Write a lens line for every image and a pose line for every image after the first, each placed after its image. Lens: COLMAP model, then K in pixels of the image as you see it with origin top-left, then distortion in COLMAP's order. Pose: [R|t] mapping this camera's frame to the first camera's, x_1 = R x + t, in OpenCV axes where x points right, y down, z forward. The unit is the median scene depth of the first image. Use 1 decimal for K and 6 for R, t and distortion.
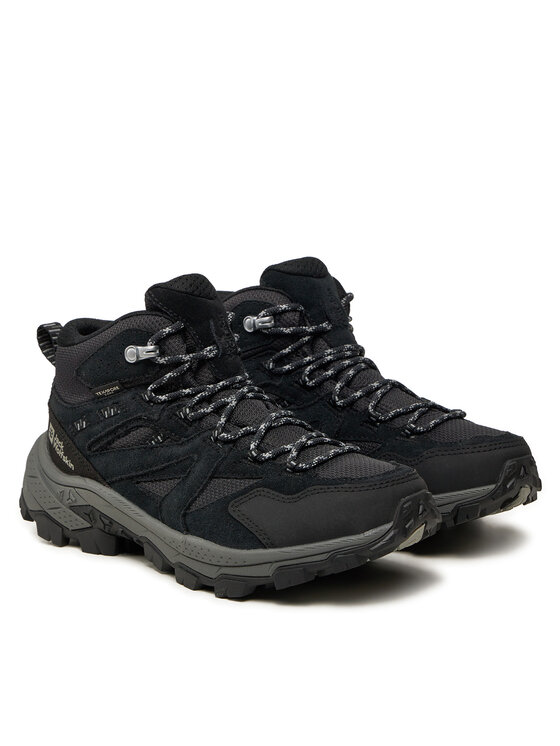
lens RADIAL K [[2216.1, 0, 280.3], [0, 2216.1, 373.4], [0, 0, 1]] dist [-0.176891, 0.000000]
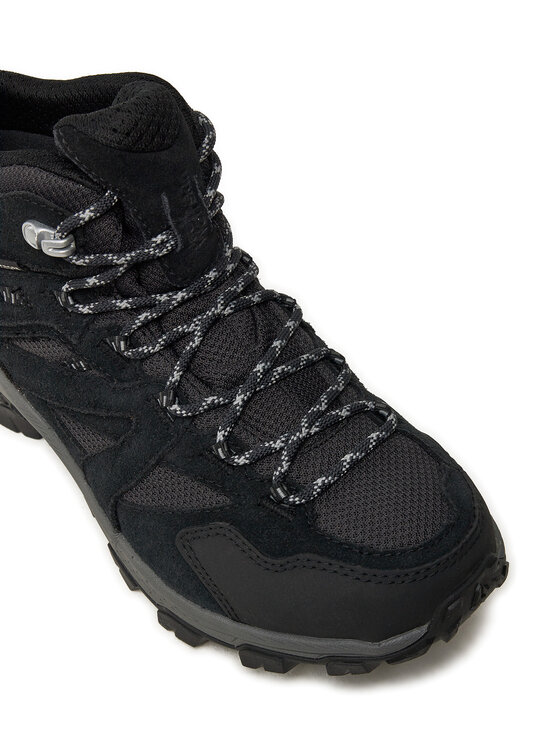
lens RADIAL K [[1314.1, 0, 278.8], [0, 1314.1, 372.3], [0, 0, 1]] dist [-0.081219, 0.000000]
pose [[0.995729, 0.084197, -0.037868, 0.015769], [-0.040604, 0.767779, 0.639426, -0.210109], [0.082912, -0.635158, 0.767919, 0.712233]]
